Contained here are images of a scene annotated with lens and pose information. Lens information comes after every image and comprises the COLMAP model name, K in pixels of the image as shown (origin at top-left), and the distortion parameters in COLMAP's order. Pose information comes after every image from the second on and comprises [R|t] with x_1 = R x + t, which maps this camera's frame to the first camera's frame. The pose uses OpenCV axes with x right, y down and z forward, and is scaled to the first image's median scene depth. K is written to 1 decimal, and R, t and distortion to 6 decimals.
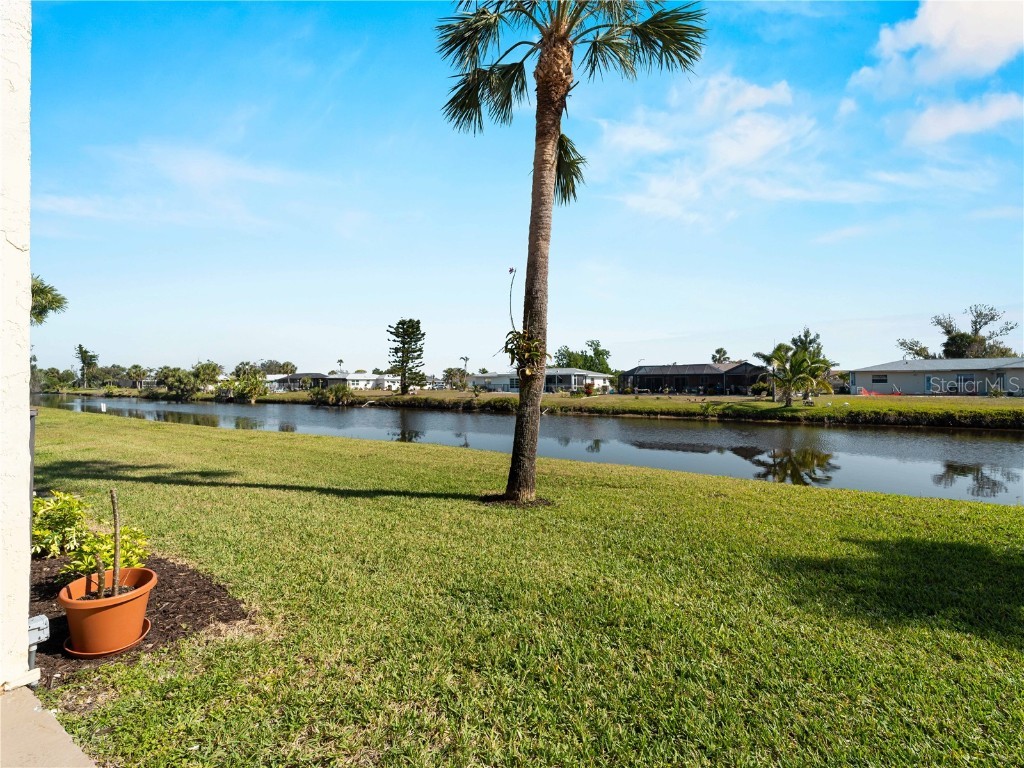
lens RADIAL K [[459.5, 0, 515.3], [0, 459.5, 381.3], [0, 0, 1]] dist [0.005344, -0.003431]
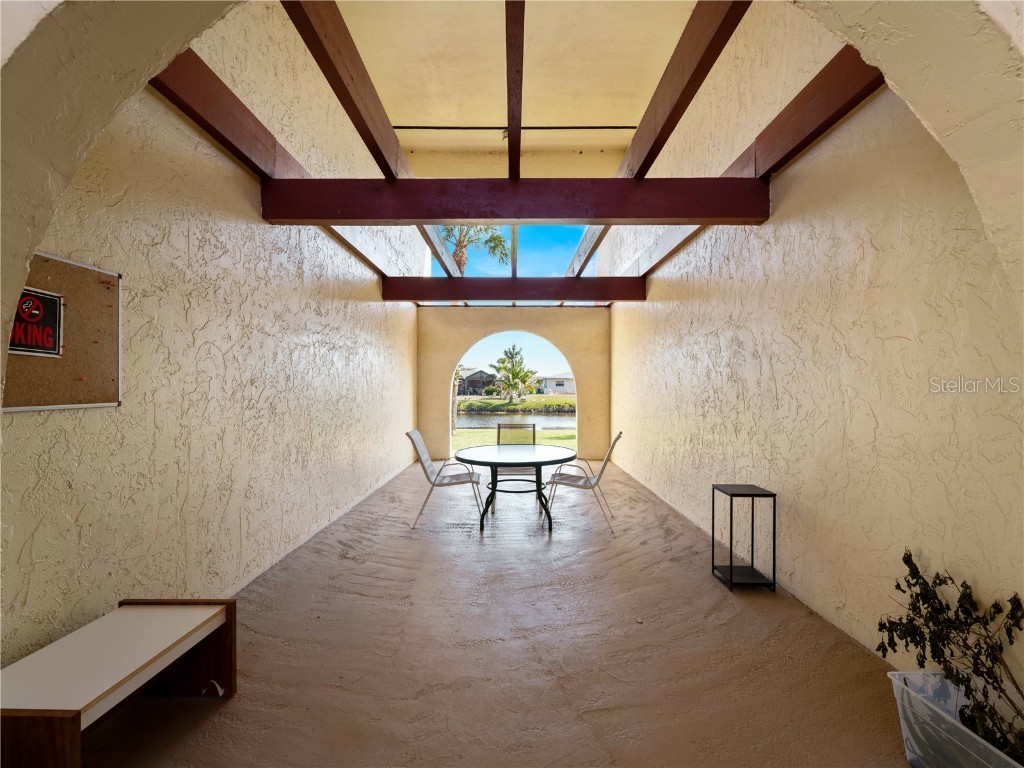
lens RADIAL K [[459.5, 0, 510.5], [0, 459.5, 385.8], [0, 0, 1]] dist [0.005344, -0.003431]
pose [[0.845448, -0.000469, 0.534058, -0.155252], [0.000223, 1.000000, 0.000525, 0.002139], [-0.534058, -0.000324, 0.845448, -0.192272]]
